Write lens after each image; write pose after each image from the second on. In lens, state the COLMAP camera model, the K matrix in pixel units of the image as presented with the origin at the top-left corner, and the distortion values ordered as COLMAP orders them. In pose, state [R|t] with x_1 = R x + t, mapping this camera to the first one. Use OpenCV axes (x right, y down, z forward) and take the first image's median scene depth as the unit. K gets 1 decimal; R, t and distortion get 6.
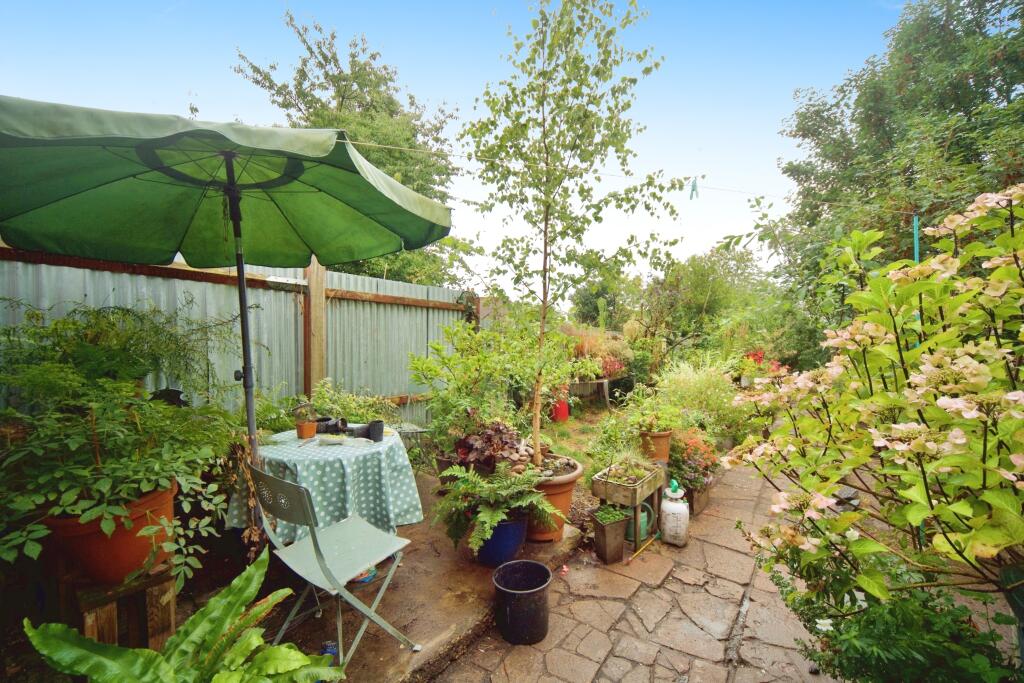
lens RADIAL K [[429.1, 0, 510.9], [0, 429.1, 357.3], [0, 0, 1]] dist [0.000883, 0.000106]
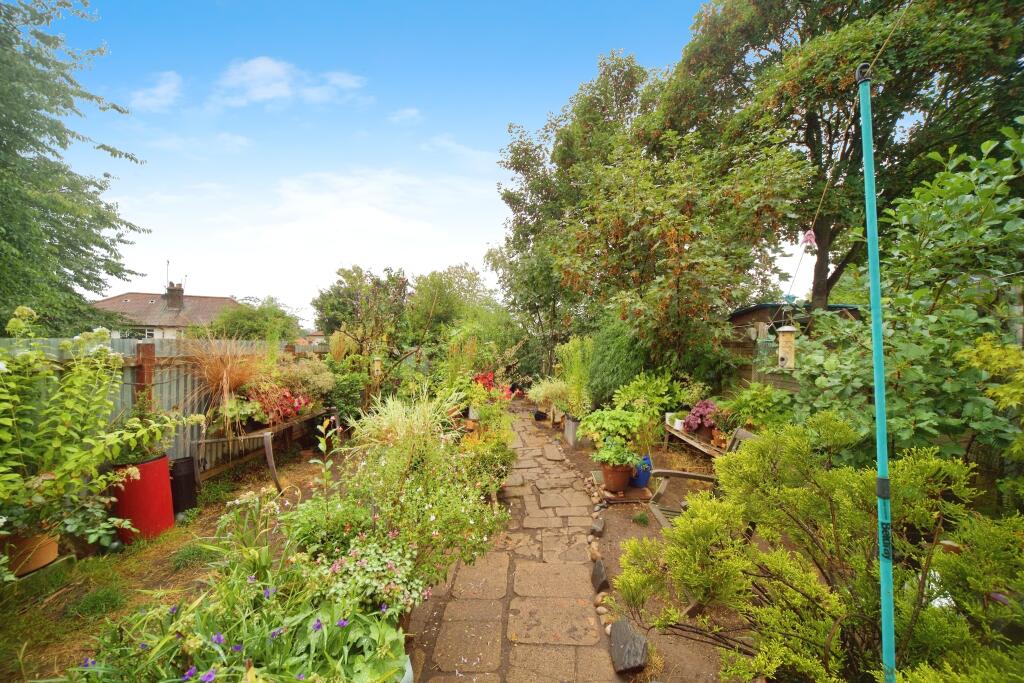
lens RADIAL K [[391.2, 0, 509.5], [0, 391.2, 348.7], [0, 0, 1]] dist [-0.001580, -0.000155]
pose [[0.833847, -0.007568, 0.551943, 0.094891], [0.024045, 0.999455, -0.022623, -0.020438], [-0.551471, 0.032136, 0.833575, 0.168368]]
